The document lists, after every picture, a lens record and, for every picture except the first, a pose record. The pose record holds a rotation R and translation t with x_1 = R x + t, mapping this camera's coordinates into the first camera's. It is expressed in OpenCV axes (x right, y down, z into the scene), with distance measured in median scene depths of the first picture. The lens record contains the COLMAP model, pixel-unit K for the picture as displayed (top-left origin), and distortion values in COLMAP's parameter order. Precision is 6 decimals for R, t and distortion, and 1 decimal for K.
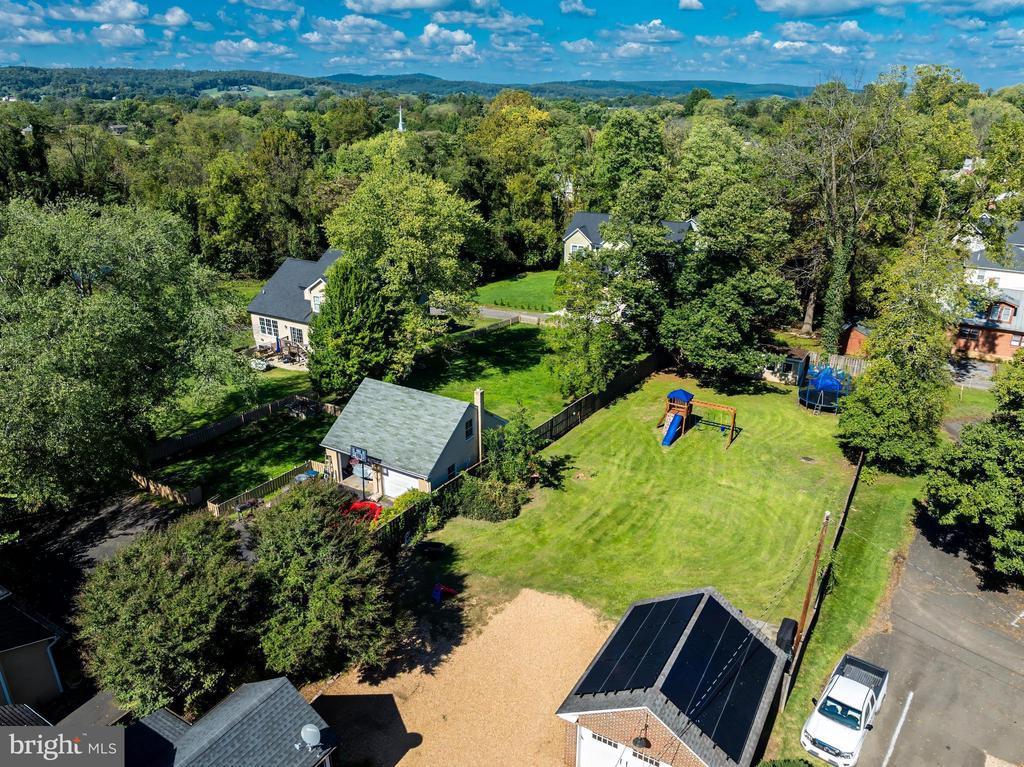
lens RADIAL K [[732.7, 0, 512.0], [0, 732.7, 383.5], [0, 0, 1]] dist [-0.026785, -0.004725]
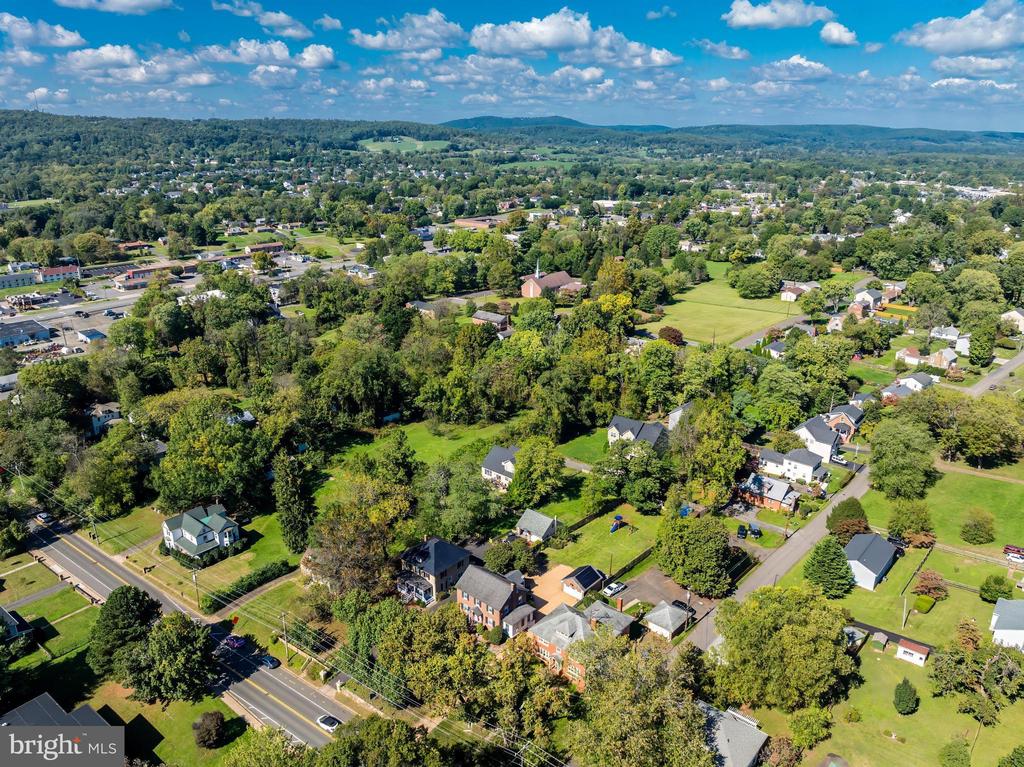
lens RADIAL K [[732.7, 0, 512.0], [0, 732.7, 383.5], [0, 0, 1]] dist [-0.026785, -0.004725]
pose [[0.985009, 0.058918, -0.162127, 0.241434], [-0.065769, 0.997141, -0.037214, -0.409802], [0.159471, 0.047319, 0.986068, -2.250235]]
